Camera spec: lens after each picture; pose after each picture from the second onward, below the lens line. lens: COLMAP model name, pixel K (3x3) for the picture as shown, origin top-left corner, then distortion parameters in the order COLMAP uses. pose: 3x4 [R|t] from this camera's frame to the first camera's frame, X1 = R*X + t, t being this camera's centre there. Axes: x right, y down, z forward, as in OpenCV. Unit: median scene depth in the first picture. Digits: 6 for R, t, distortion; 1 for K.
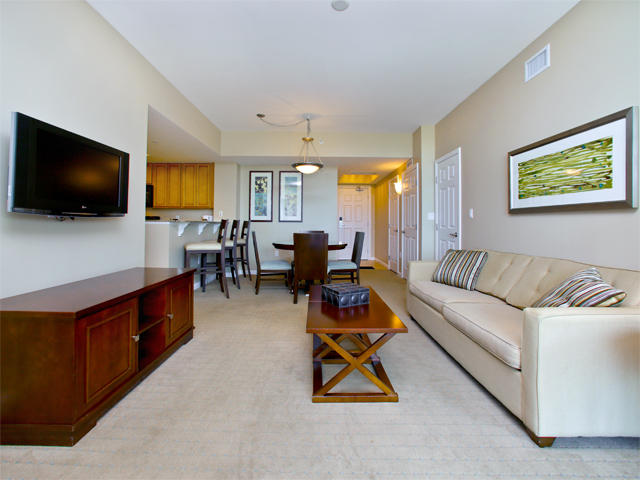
lens RADIAL K [[272.3, 0, 322.7], [0, 272.3, 220.9], [0, 0, 1]] dist [-0.003880, -0.000182]
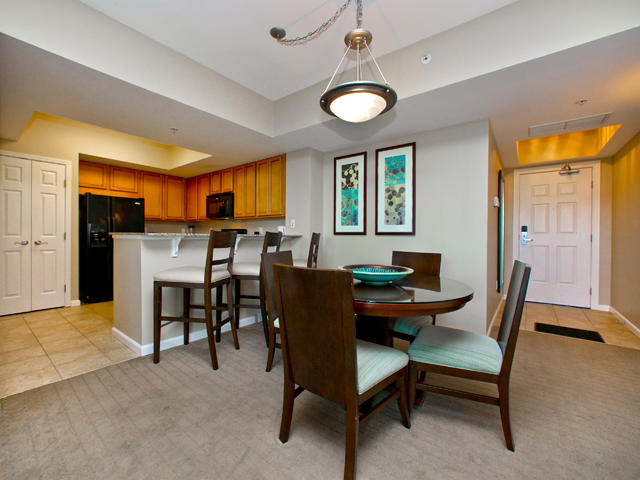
lens RADIAL K [[272.3, 0, 320.4], [0, 272.3, 239.2], [0, 0, 1]] dist [-0.003880, -0.000182]
pose [[0.795134, 0.006499, -0.606399, 0.107813], [0.006410, 0.999797, 0.019121, 0.001554], [0.606400, -0.019091, 0.794931, 0.446553]]
